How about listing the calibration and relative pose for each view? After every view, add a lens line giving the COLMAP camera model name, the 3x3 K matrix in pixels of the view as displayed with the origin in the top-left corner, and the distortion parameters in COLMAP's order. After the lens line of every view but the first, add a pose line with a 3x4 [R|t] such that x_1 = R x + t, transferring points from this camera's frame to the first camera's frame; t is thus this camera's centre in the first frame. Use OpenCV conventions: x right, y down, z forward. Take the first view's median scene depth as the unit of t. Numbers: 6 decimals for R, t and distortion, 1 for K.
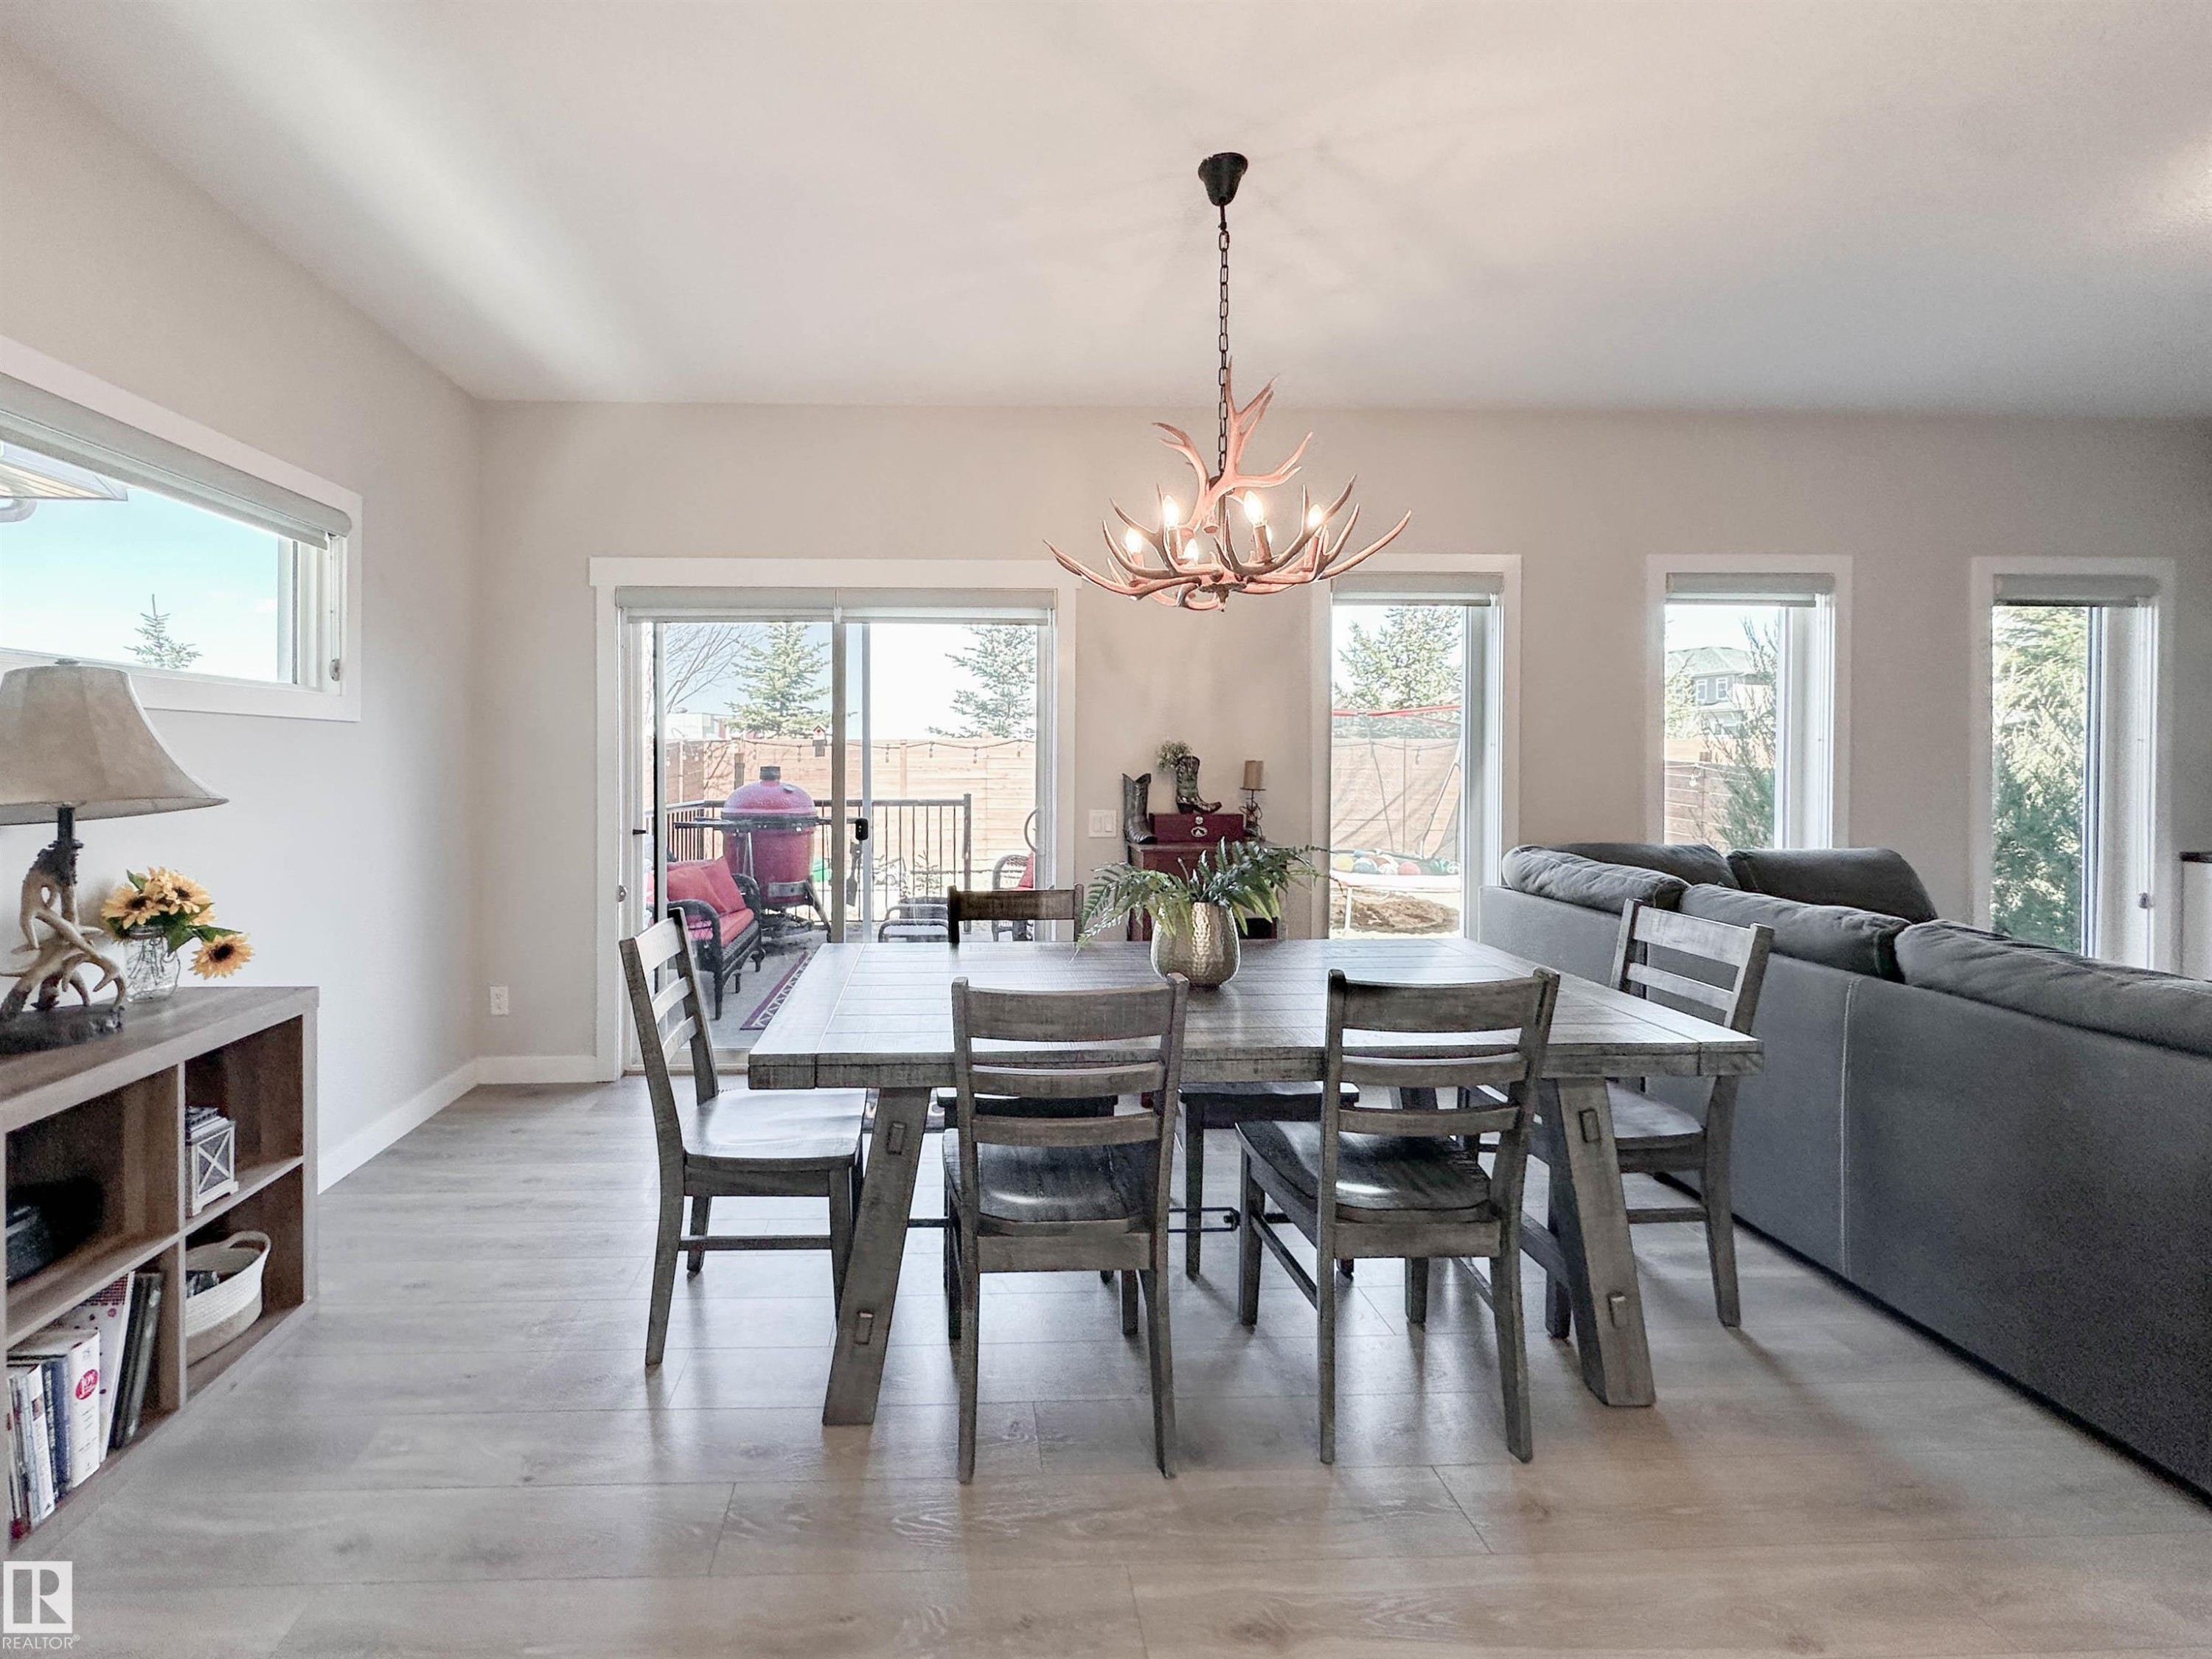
lens RADIAL K [[920.6, 0, 990.4], [0, 920.6, 771.1], [0, 0, 1]] dist [-0.006175, 0.001357]
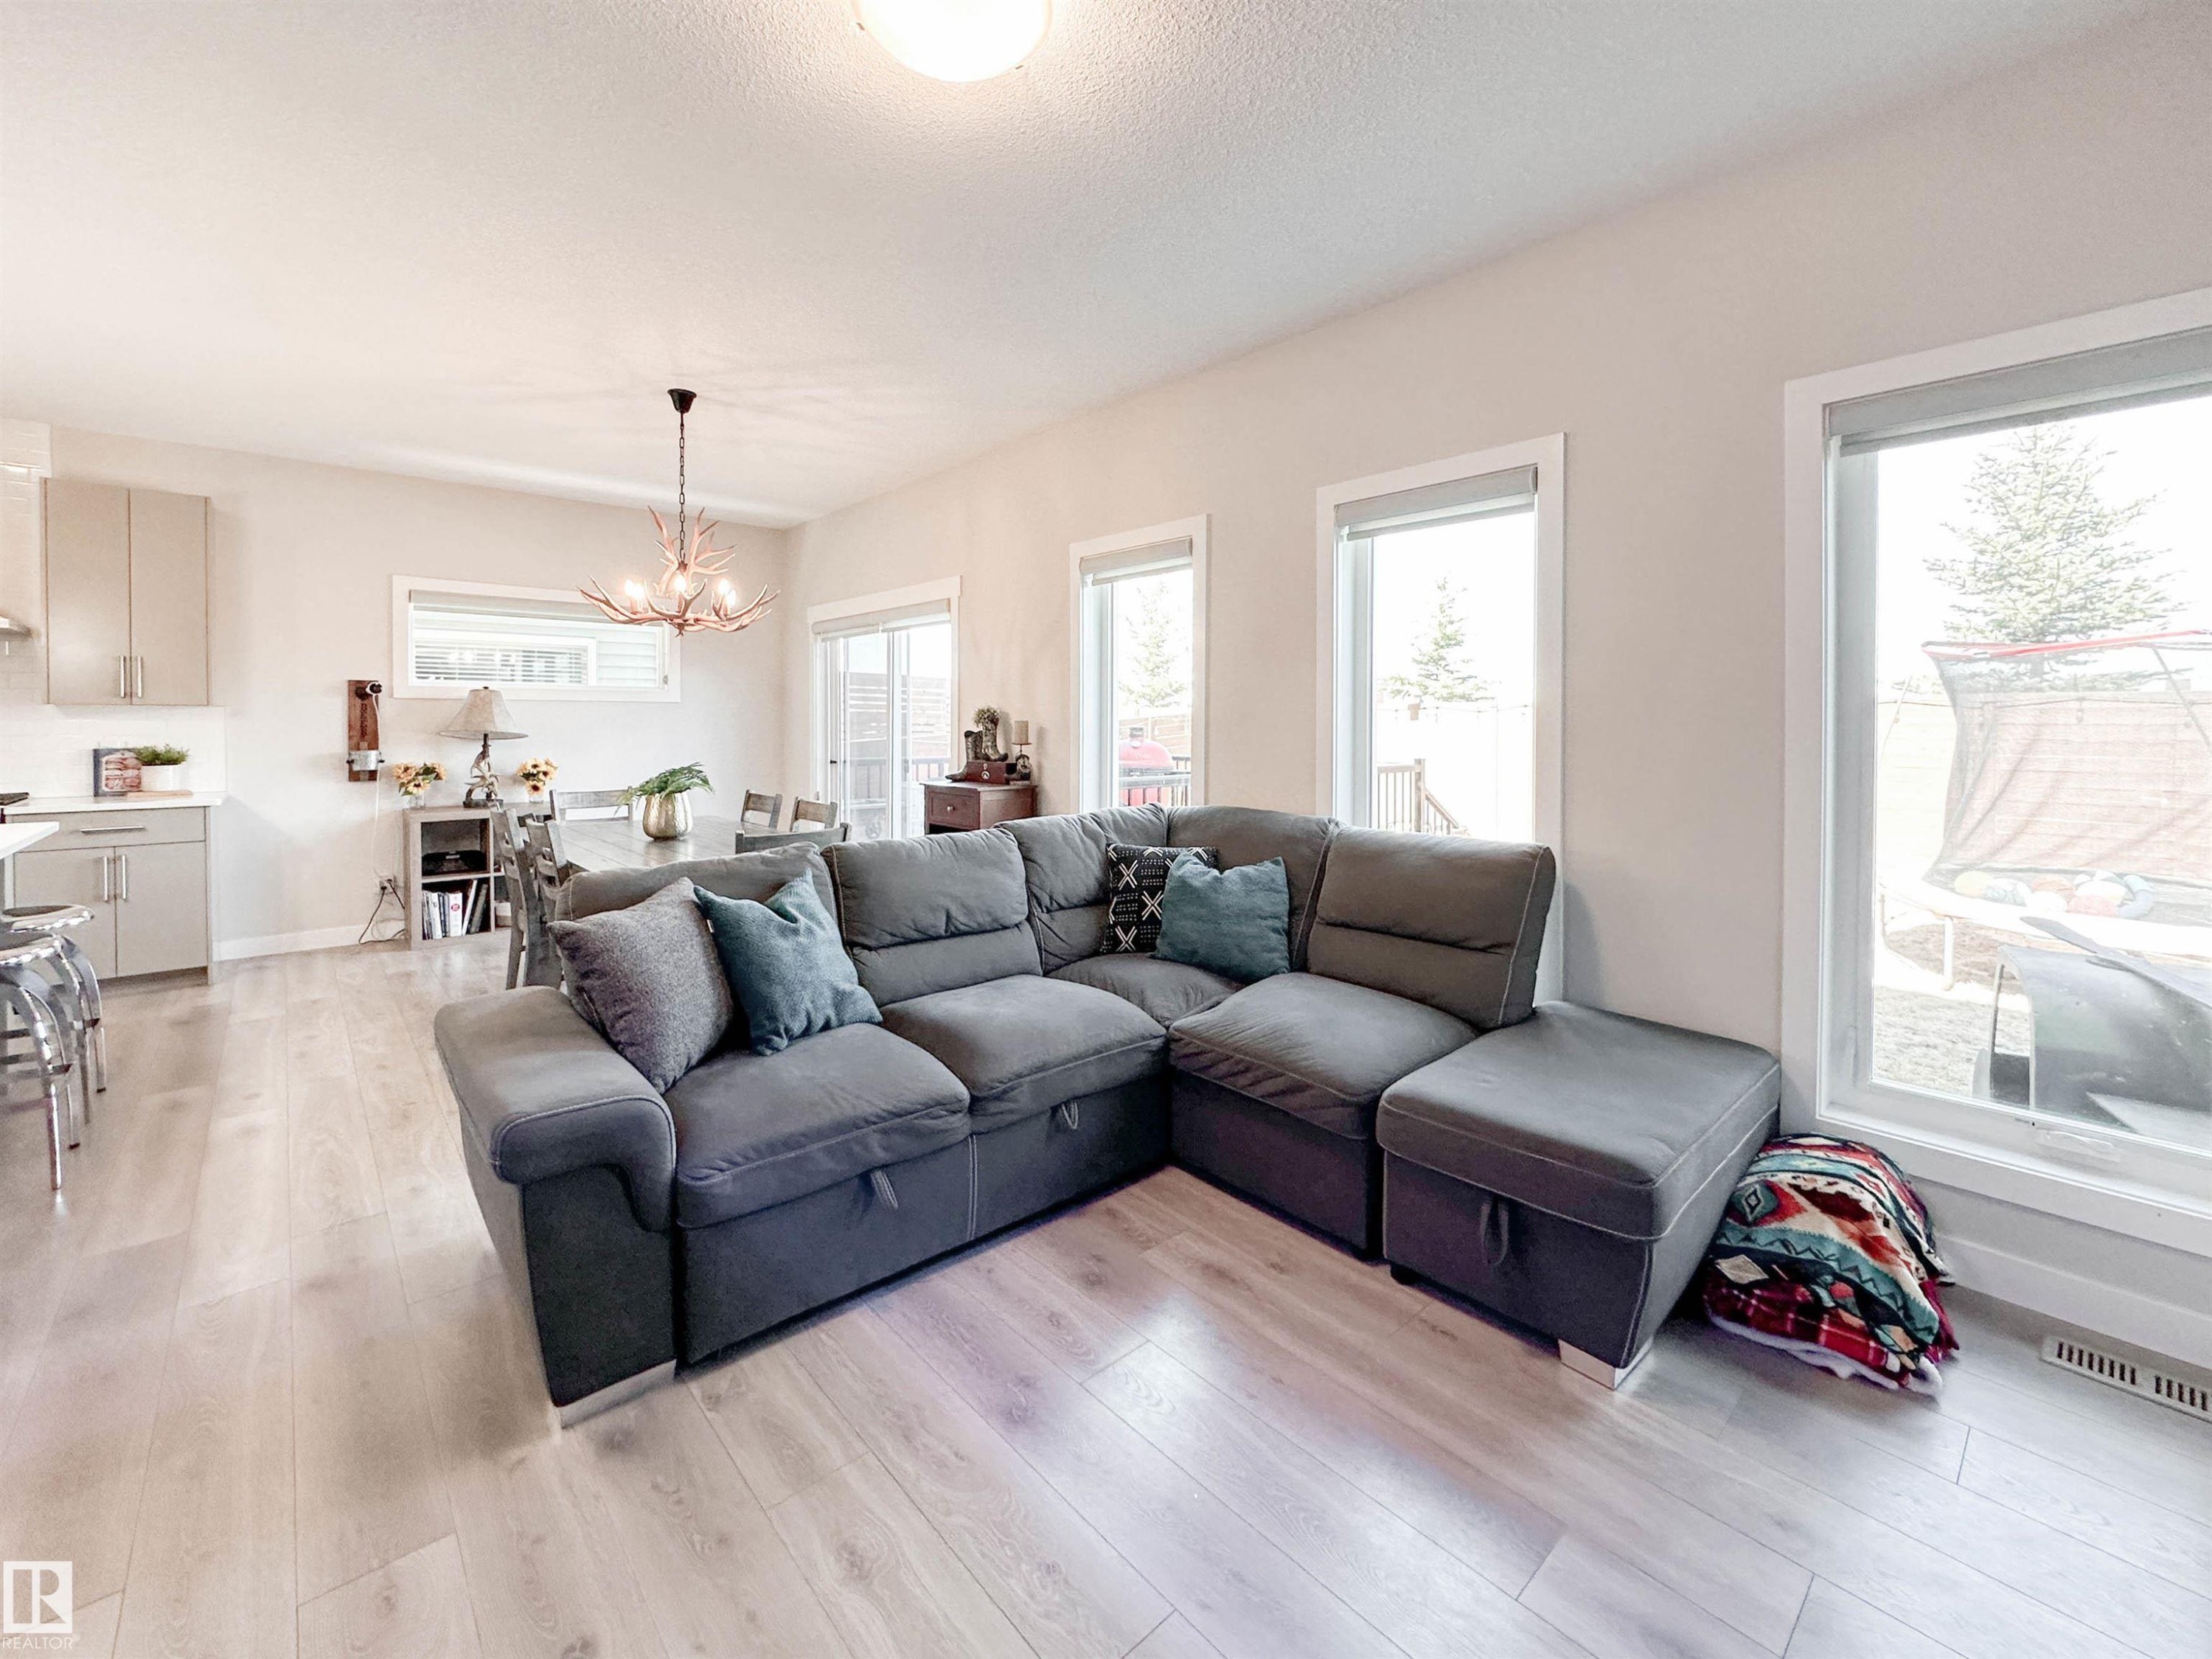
lens RADIAL K [[920.6, 0, 1094.1], [0, 920.6, 733.6], [0, 0, 1]] dist [-0.006175, 0.001357]
pose [[0.640848, 0.013981, -0.767541, 2.239493], [-0.009895, 0.999902, 0.009952, -0.012839], [0.767604, 0.001217, 0.640923, 0.473951]]
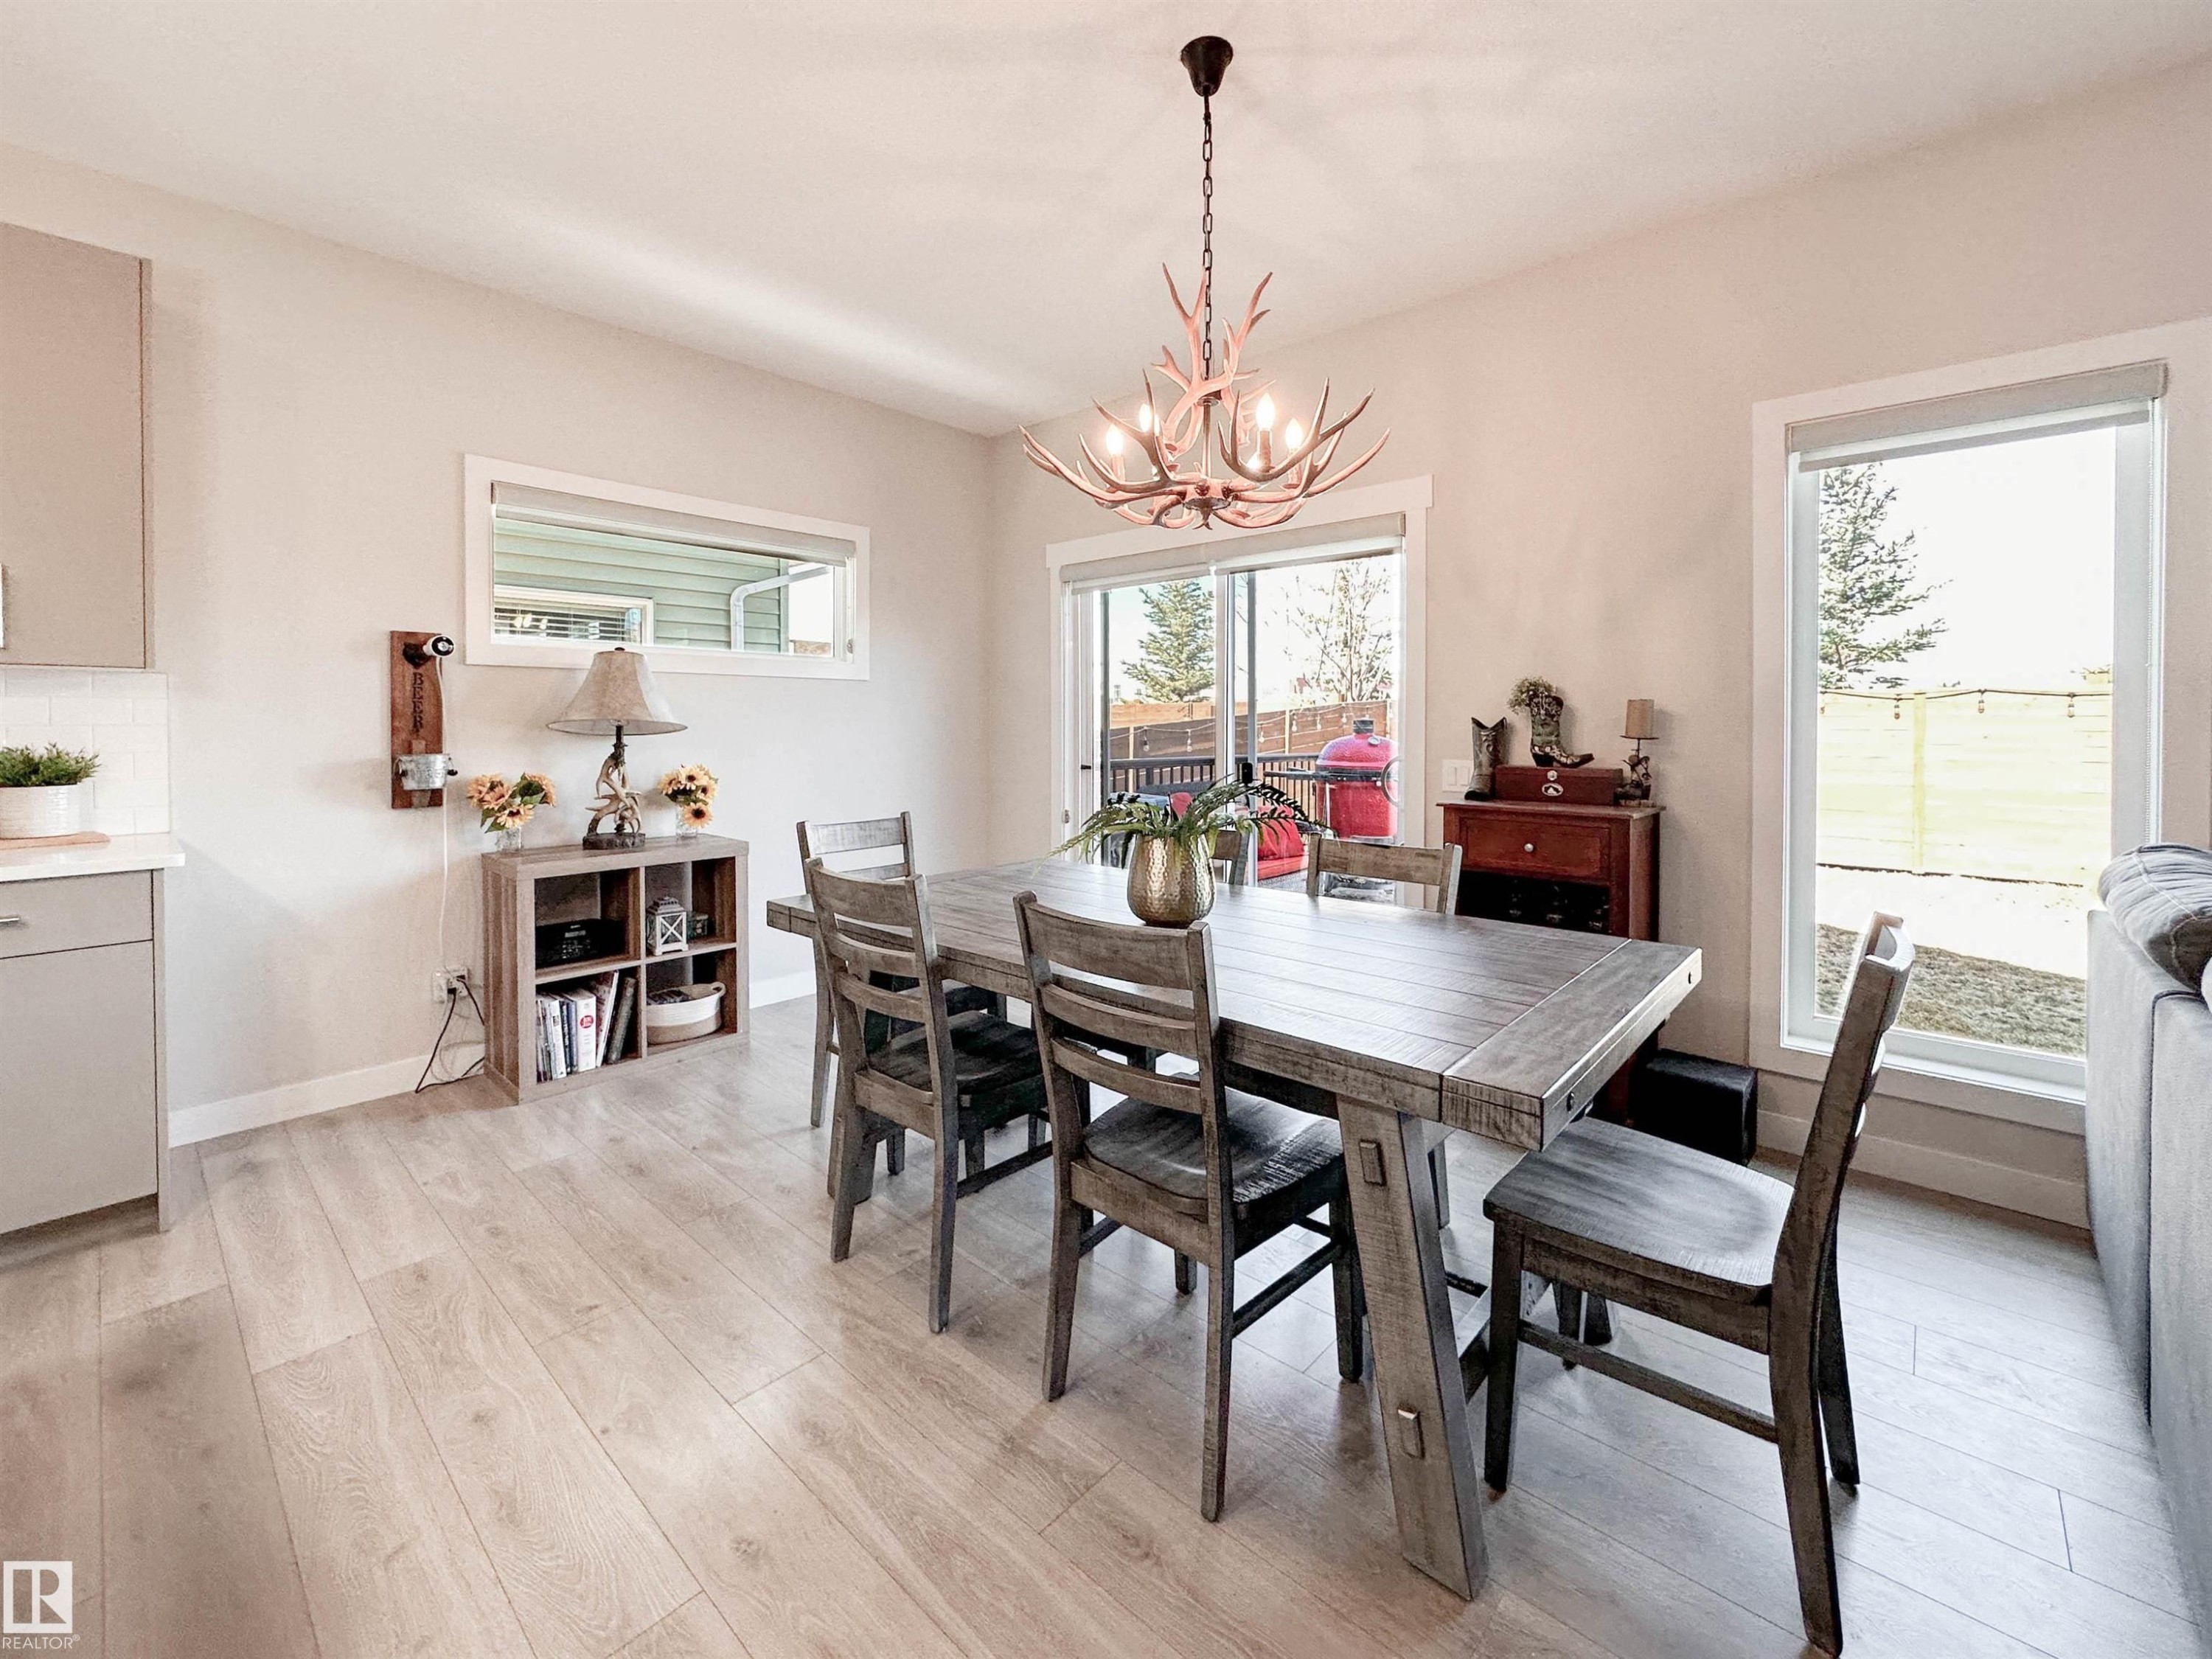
lens RADIAL K [[920.6, 0, 1102.0], [0, 920.6, 731.4], [0, 0, 1]] dist [-0.006175, 0.001357]
pose [[0.718808, 0.011396, -0.695116, 0.847515], [-0.008502, 0.999935, 0.007601, 0.021255], [0.695157, 0.000447, 0.718858, 0.263153]]
